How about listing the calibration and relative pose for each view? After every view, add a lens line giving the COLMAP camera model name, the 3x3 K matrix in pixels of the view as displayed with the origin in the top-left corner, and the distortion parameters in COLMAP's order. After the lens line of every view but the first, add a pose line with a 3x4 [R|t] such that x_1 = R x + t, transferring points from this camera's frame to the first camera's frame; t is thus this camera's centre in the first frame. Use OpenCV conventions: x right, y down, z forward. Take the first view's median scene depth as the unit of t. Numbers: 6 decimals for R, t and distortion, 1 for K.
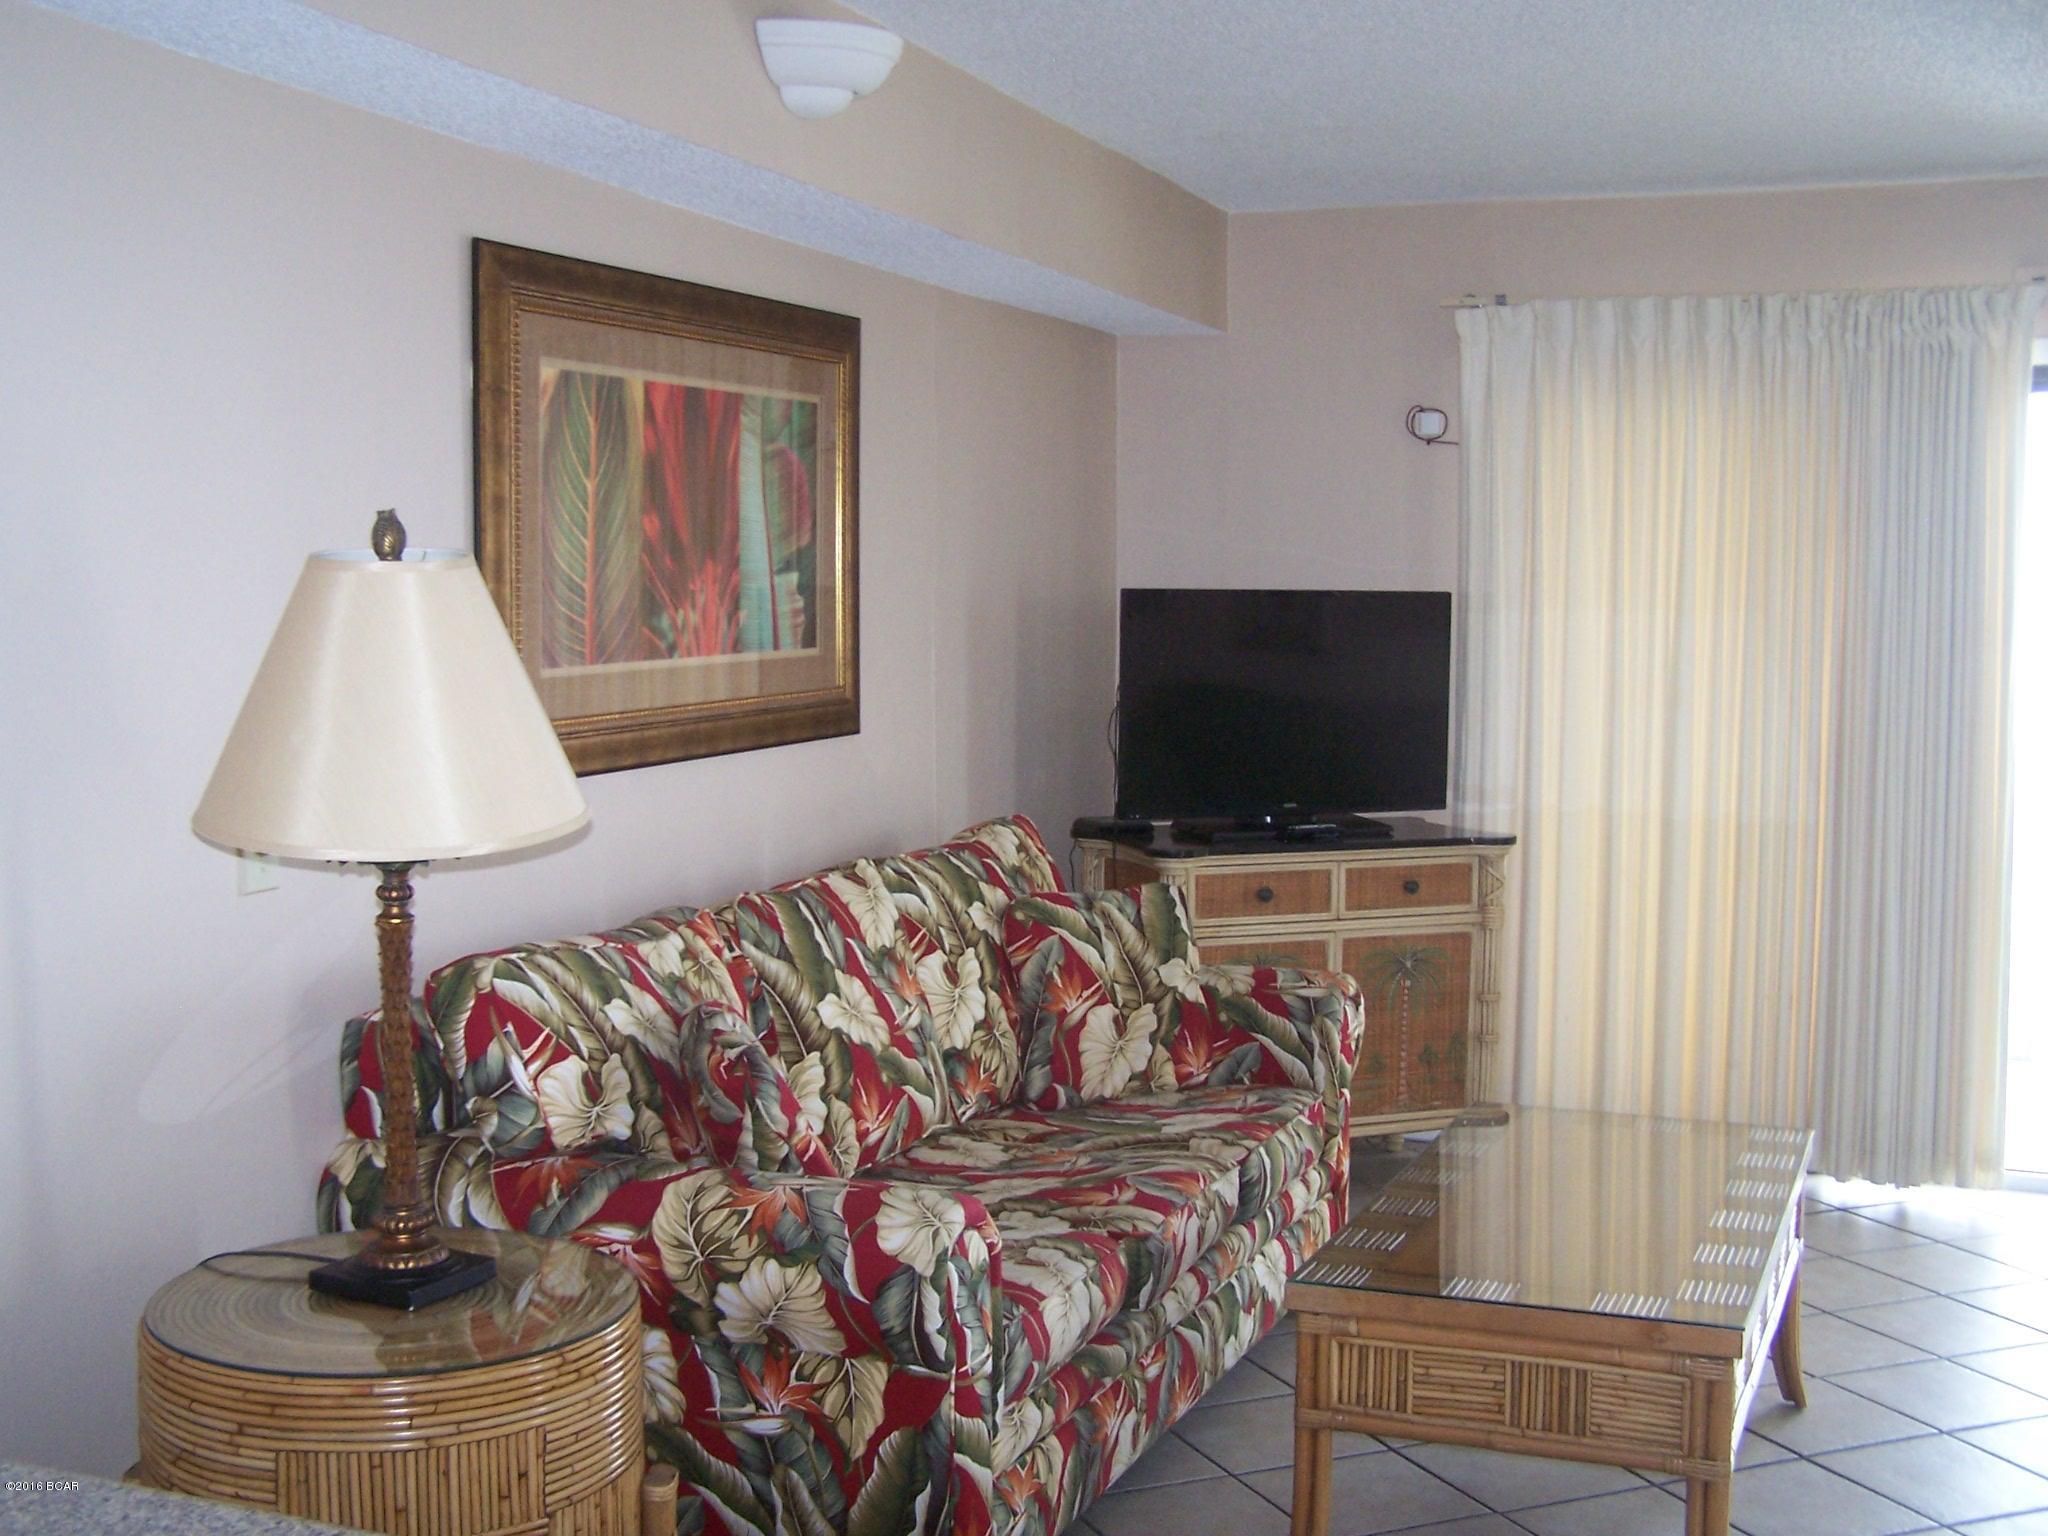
lens RADIAL K [[2391.1, 0, 1024.0], [0, 2391.1, 768.0], [0, 0, 1]] dist [-0.181754, 0.415865]
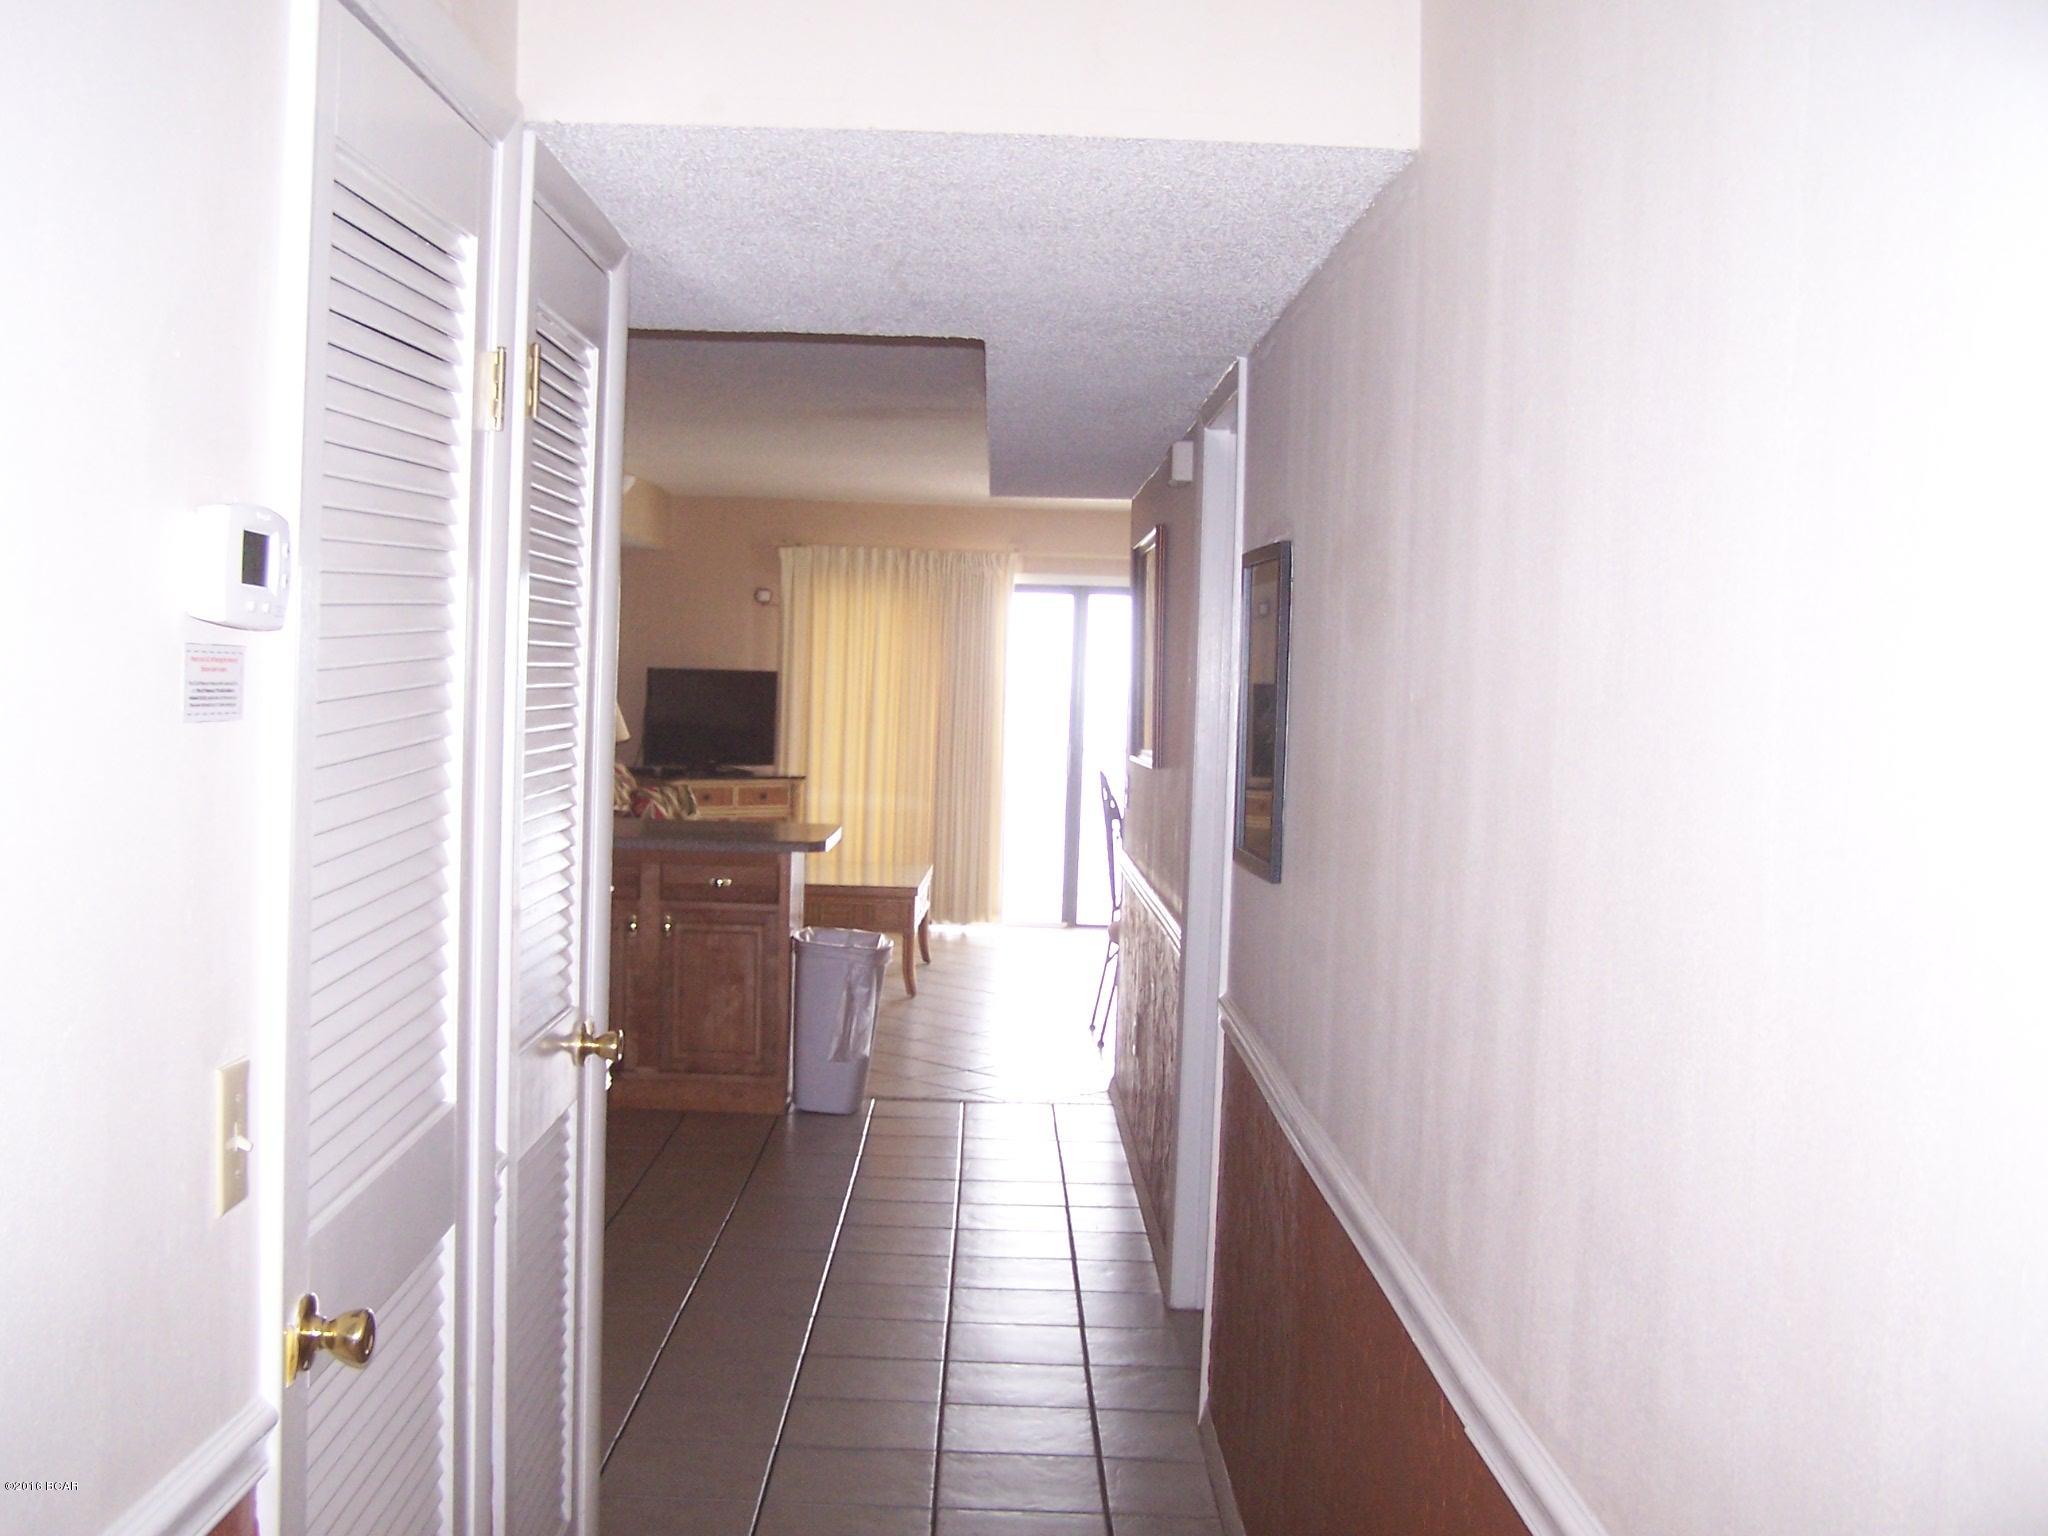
lens RADIAL K [[2391.1, 0, 1024.0], [0, 2391.1, 768.0], [0, 0, 1]] dist [-0.181754, 0.415865]
pose [[0.930147, 0.008903, 0.367078, -0.463912], [-0.001352, 0.999782, -0.020824, 0.070520], [-0.367184, 0.018873, 0.929957, -1.290046]]
